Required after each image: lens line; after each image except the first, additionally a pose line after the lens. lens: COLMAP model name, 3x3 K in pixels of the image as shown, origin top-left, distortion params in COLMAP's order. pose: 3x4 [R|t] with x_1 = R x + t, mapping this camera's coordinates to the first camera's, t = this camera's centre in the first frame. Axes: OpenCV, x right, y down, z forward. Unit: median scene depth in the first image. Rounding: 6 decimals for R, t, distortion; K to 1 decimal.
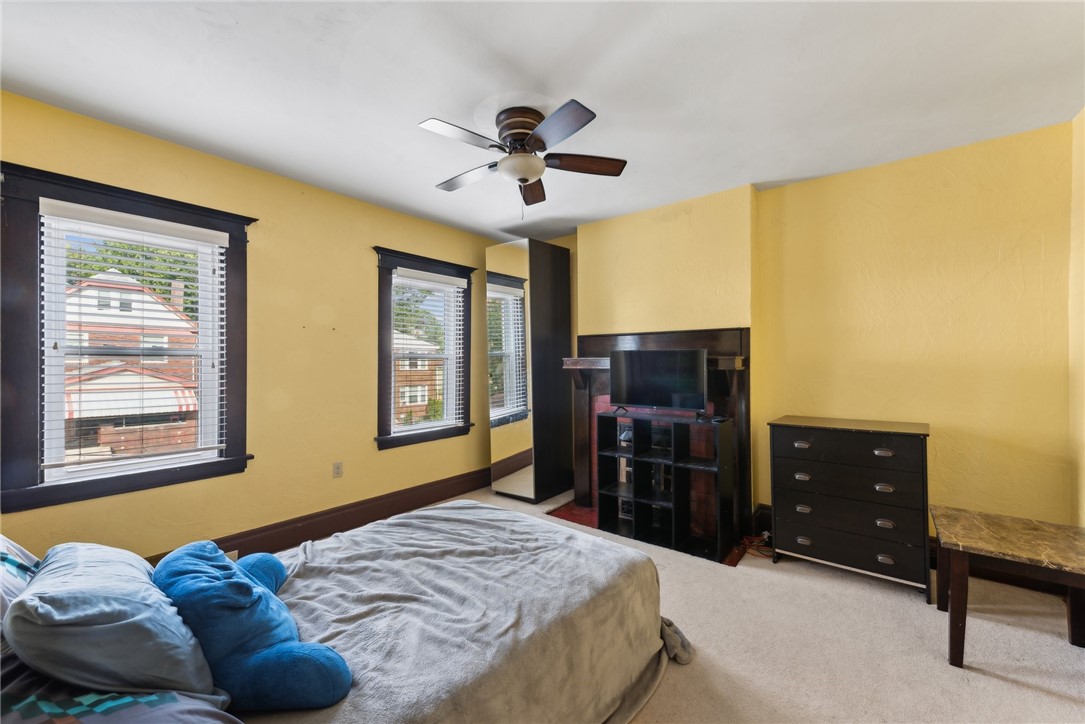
lens RADIAL K [[431.0, 0, 545.2], [0, 431.0, 362.2], [0, 0, 1]] dist [0.011776, -0.000119]
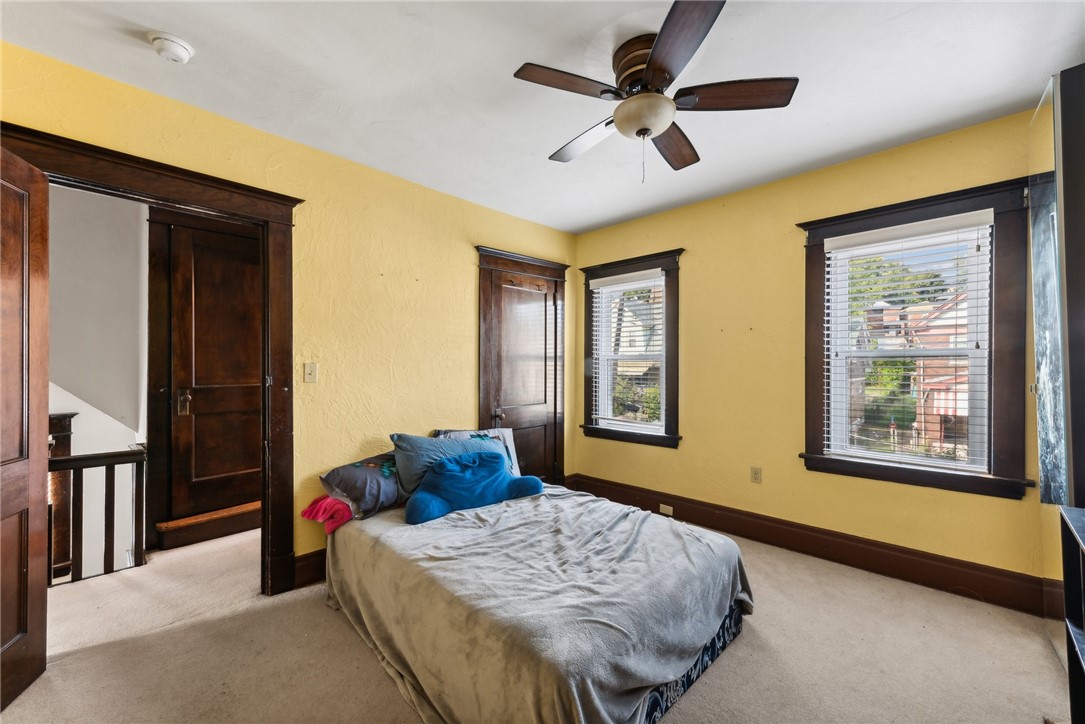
lens RADIAL K [[431.0, 0, 545.1], [0, 431.0, 365.4], [0, 0, 1]] dist [0.011776, -0.000119]
pose [[-0.101589, -0.002231, -0.994824, 0.612557], [0.008578, 0.999958, -0.003118, 0.005966], [0.994789, -0.008850, -0.101566, 0.736608]]
